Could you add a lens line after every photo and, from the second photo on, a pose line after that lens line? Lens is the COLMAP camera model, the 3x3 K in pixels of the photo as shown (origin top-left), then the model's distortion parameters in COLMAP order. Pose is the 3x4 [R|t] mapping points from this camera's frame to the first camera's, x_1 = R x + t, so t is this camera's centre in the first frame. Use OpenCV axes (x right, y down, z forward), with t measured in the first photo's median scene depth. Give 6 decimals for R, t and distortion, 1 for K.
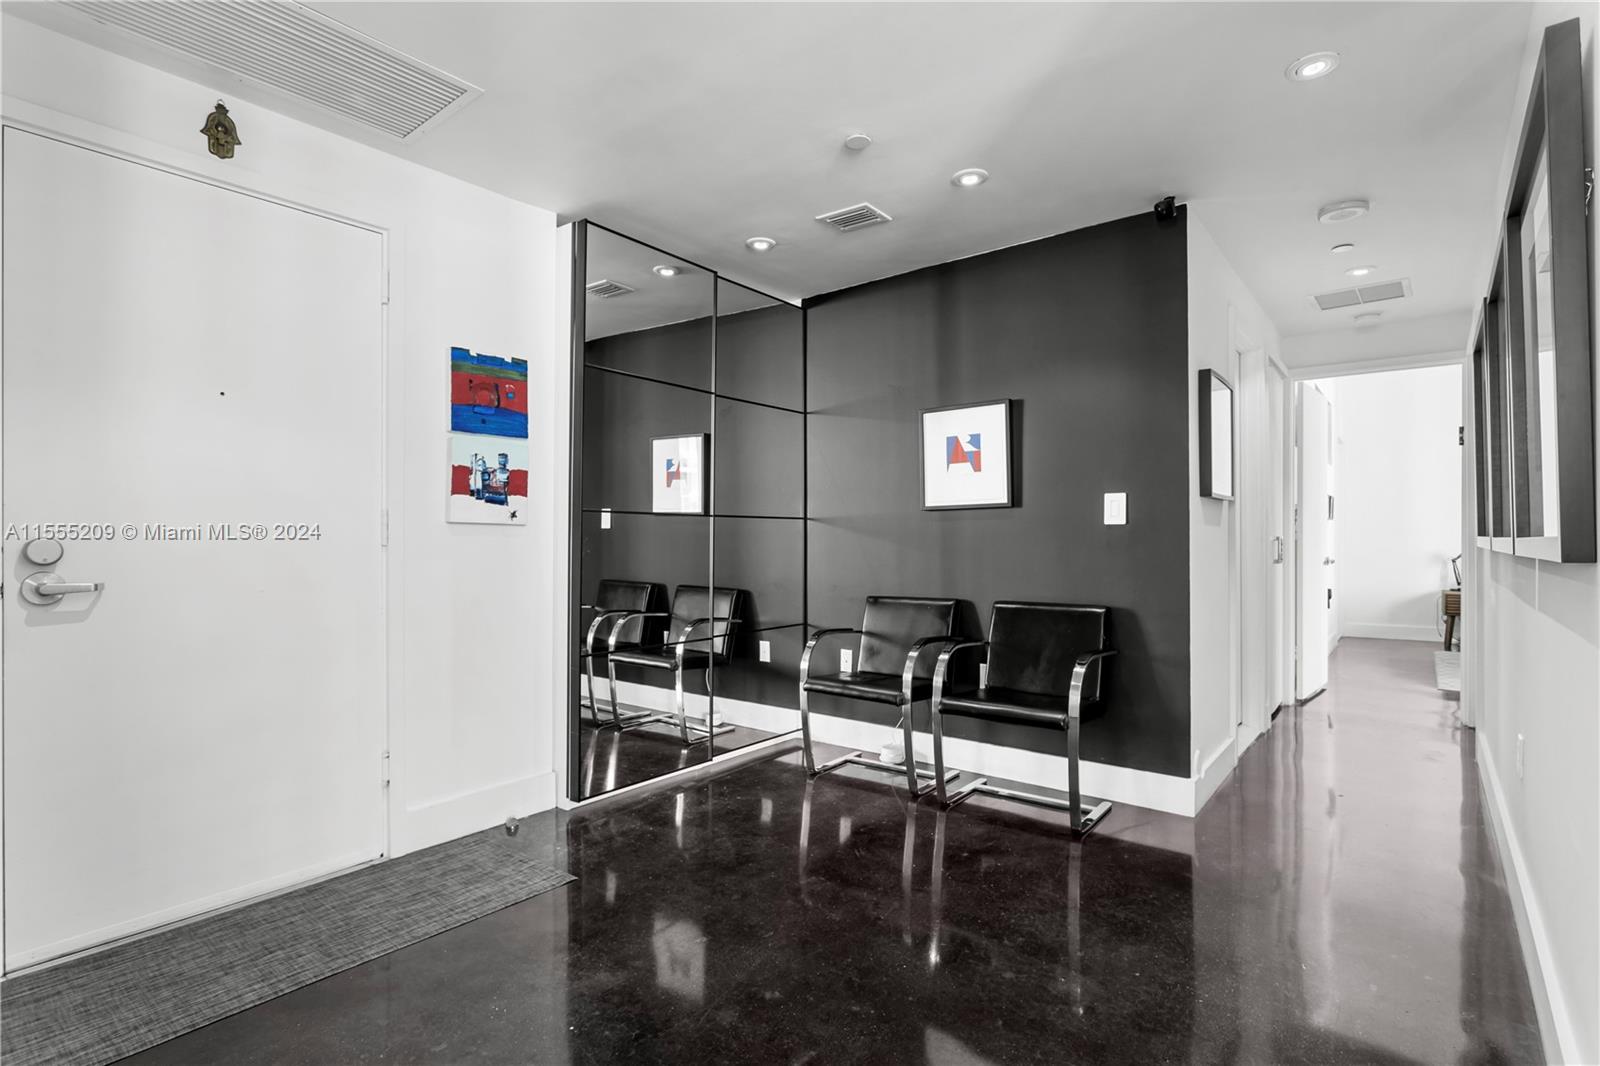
lens RADIAL K [[806.2, 0, 837.0], [0, 806.2, 538.0], [0, 0, 1]] dist [-0.002268, -0.000048]
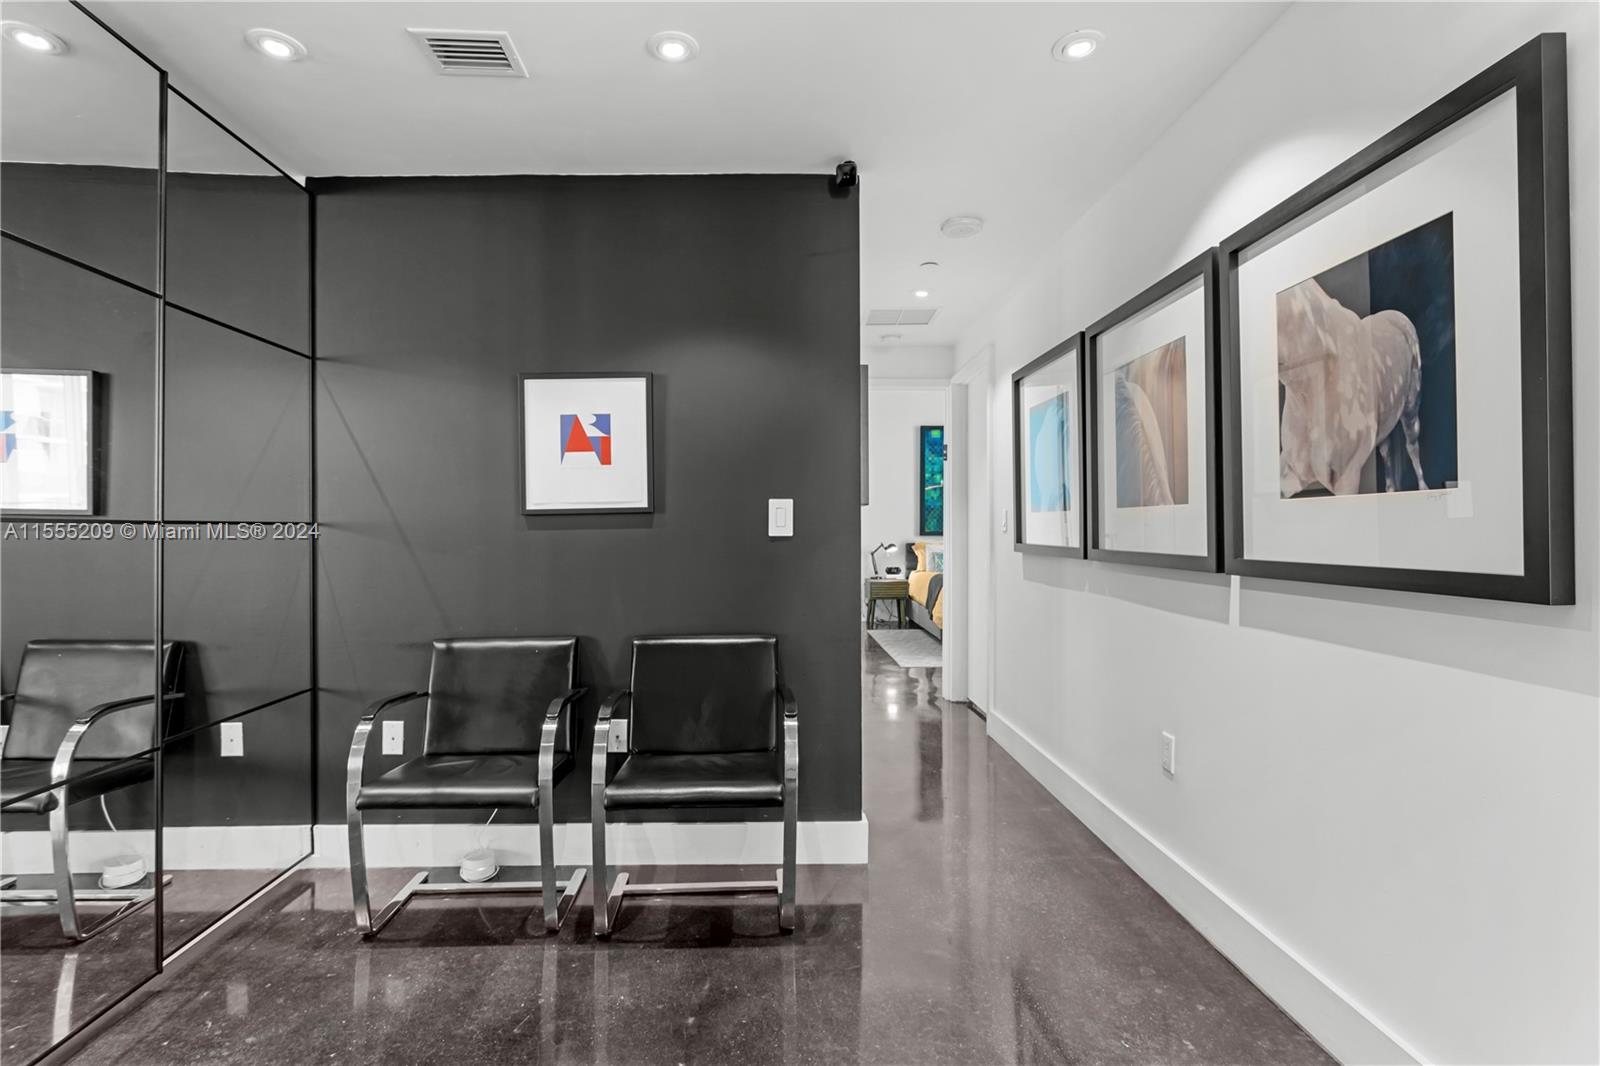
lens RADIAL K [[788.9, 0, 799.0], [0, 788.9, 537.8], [0, 0, 1]] dist [-0.009641, 0.000021]
pose [[0.787158, -0.007203, 0.616709, -0.134049], [0.000705, 0.999942, 0.010780, -0.021681], [-0.616751, -0.008051, 0.787117, 0.305260]]
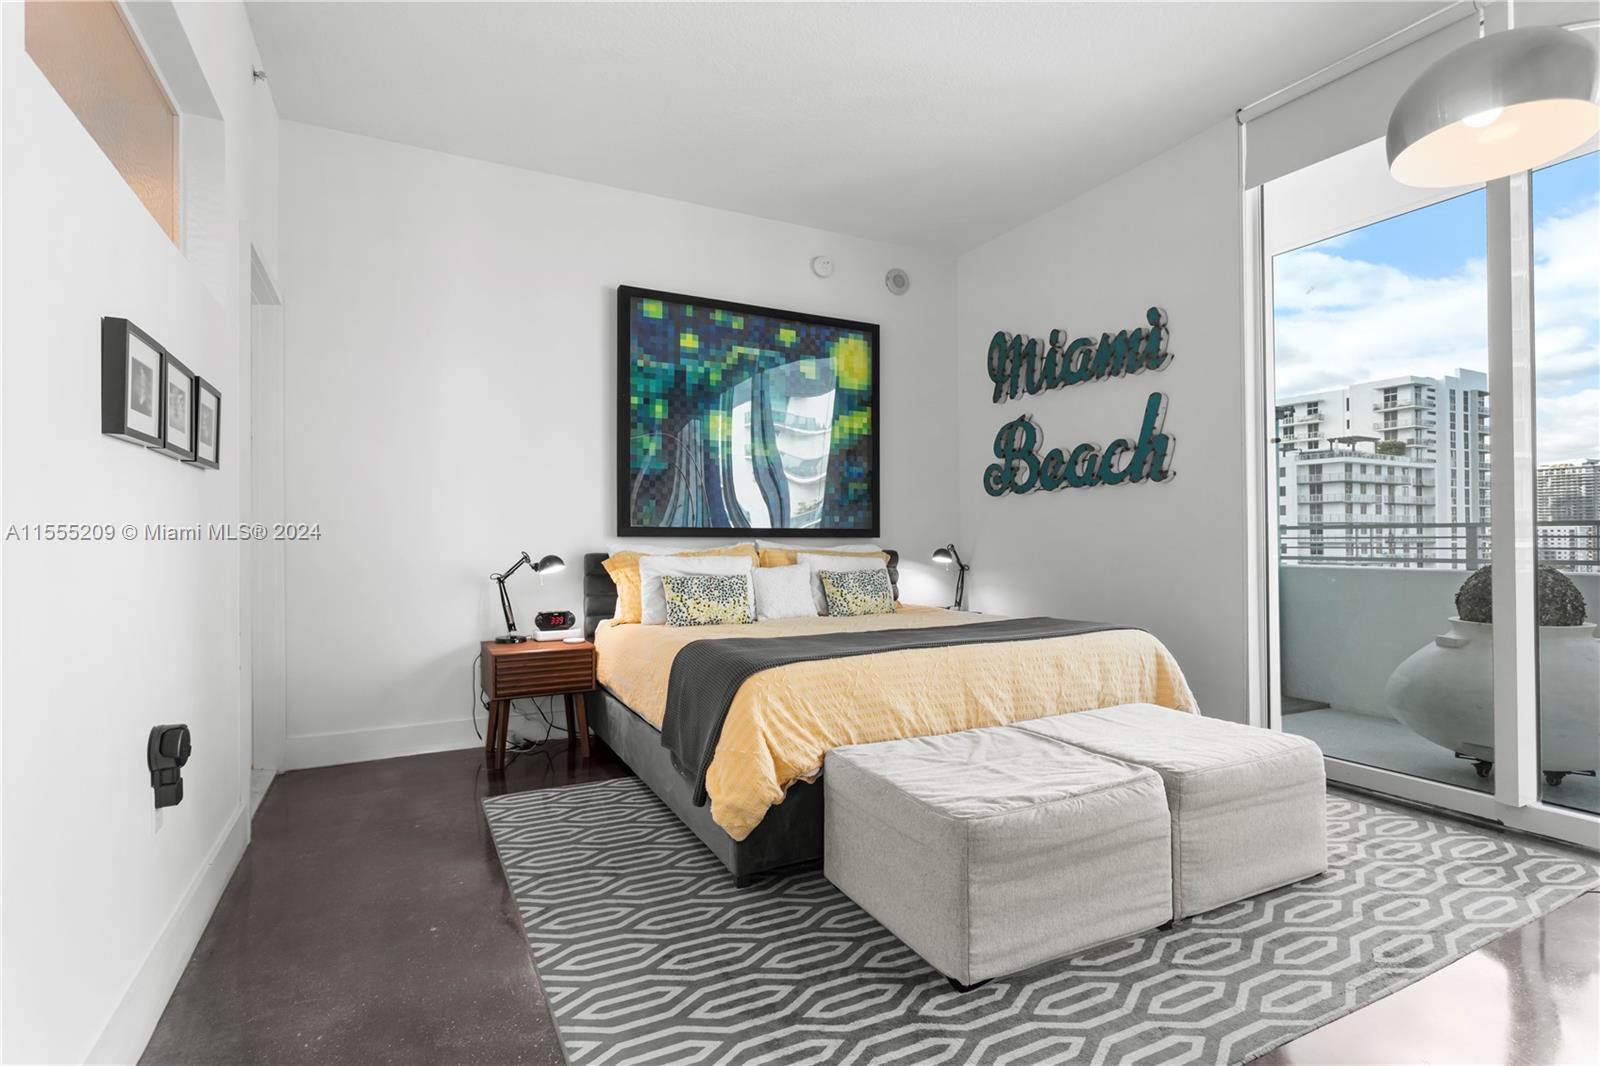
lens RADIAL K [[788.9, 0, 799.0], [0, 788.9, 537.8], [0, 0, 1]] dist [-0.009641, 0.000021]
pose [[0.444354, 0.000804, 0.895851, 0.970757], [-0.002943, 0.999996, 0.000562, 0.001634], [-0.895846, -0.002886, 0.444355, 1.461151]]
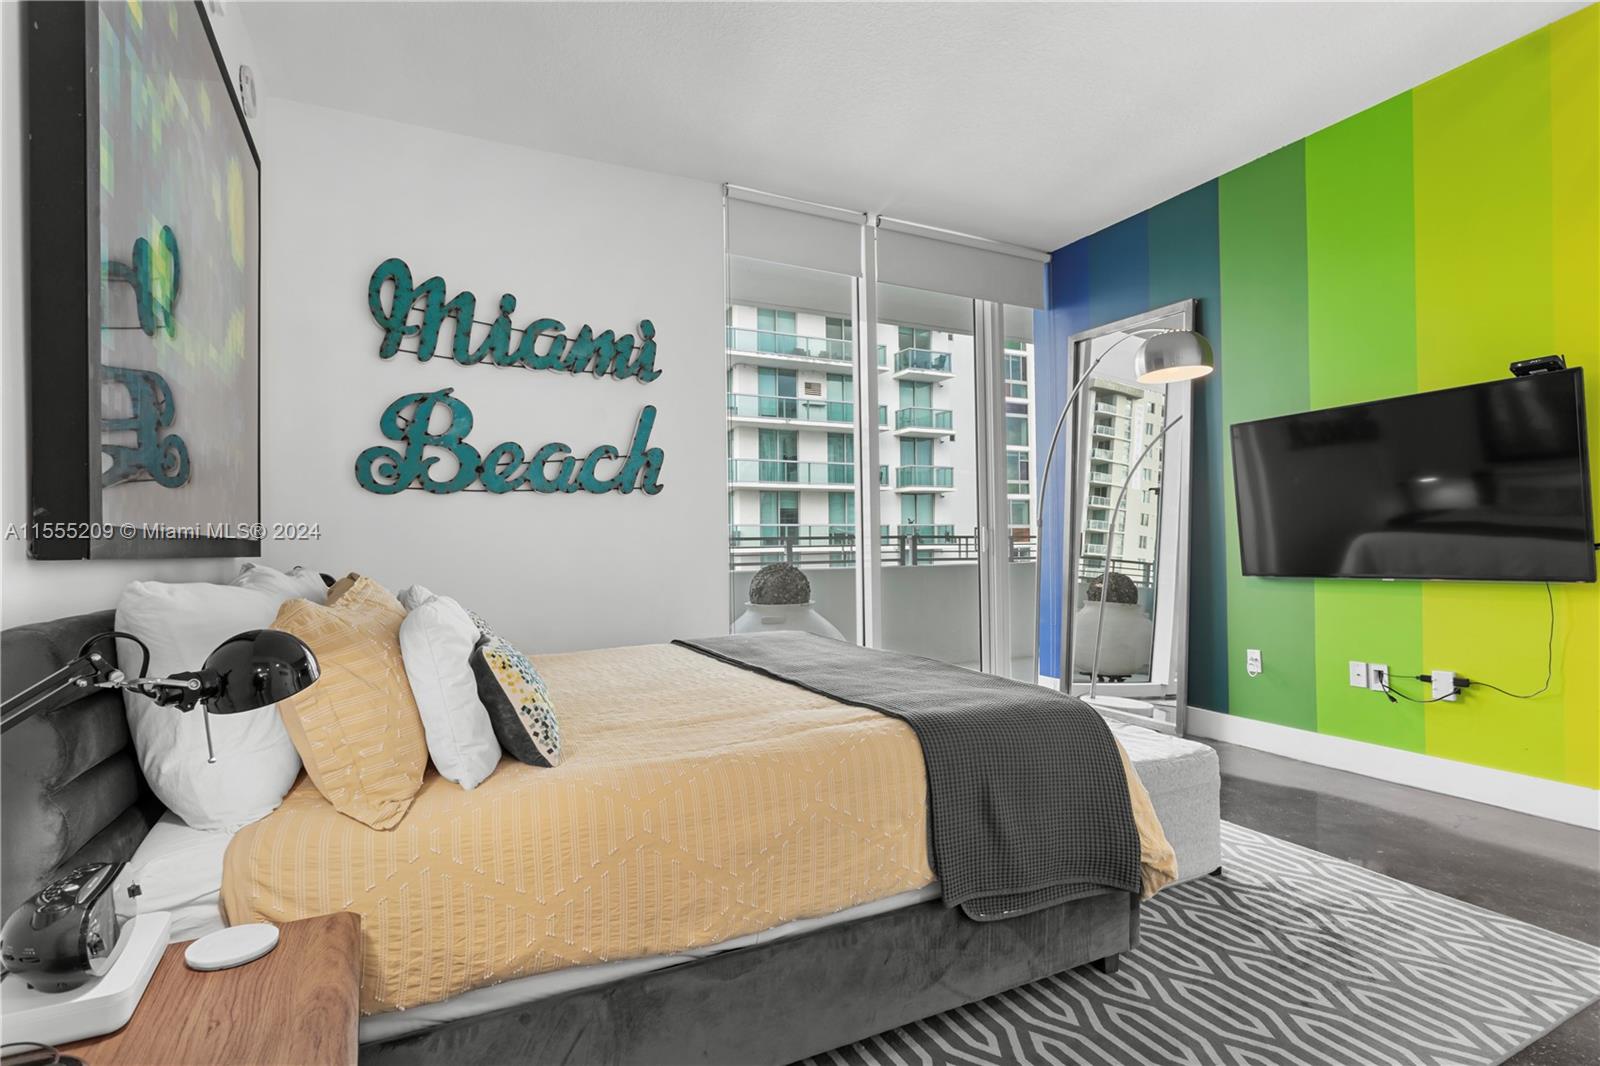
lens RADIAL K [[788.9, 0, 799.0], [0, 788.9, 537.8], [0, 0, 1]] dist [-0.009641, 0.000021]
pose [[-0.891221, 0.017426, 0.453235, 1.507469], [0.013978, 0.999842, -0.010957, -0.001415], [-0.453355, -0.003429, -0.891324, 2.428616]]
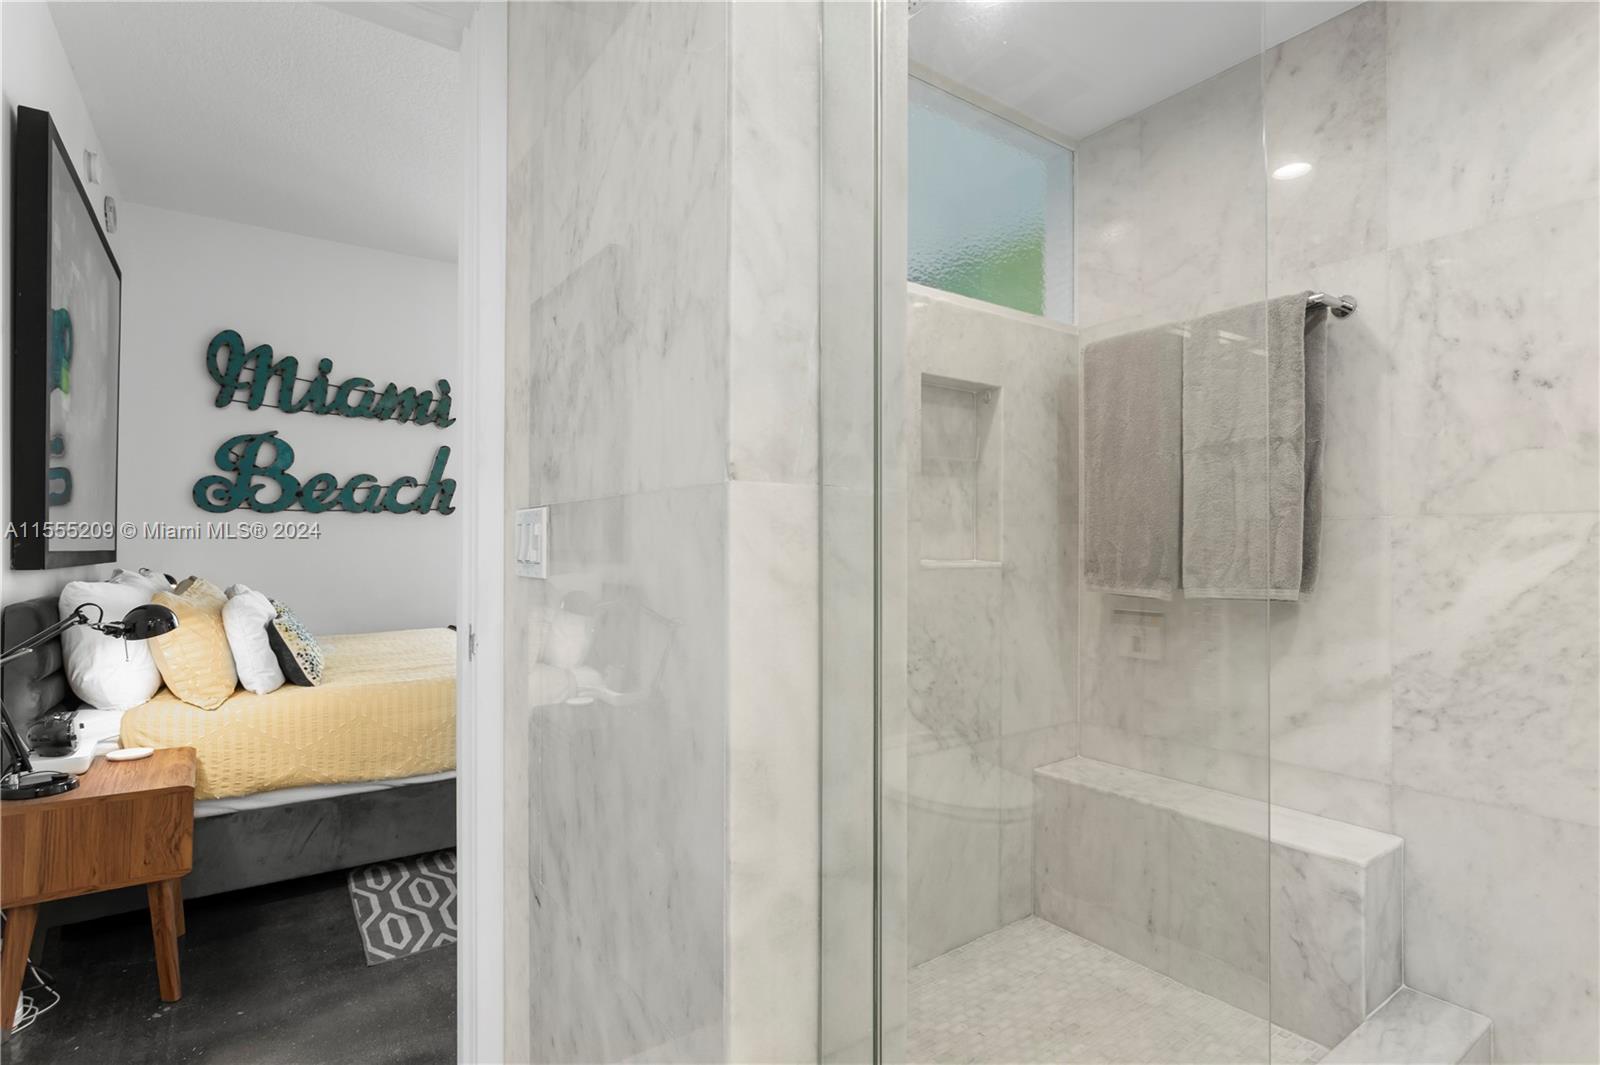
lens RADIAL K [[789.9, 0, 800.2], [0, 789.9, 538.7], [0, 0, 1]] dist [-0.003820, 0.001733]
pose [[-0.948651, 0.000333, 0.316325, 1.115214], [-0.002963, 0.999946, -0.009936, -0.022010], [-0.316312, -0.010363, -0.948599, 2.699450]]
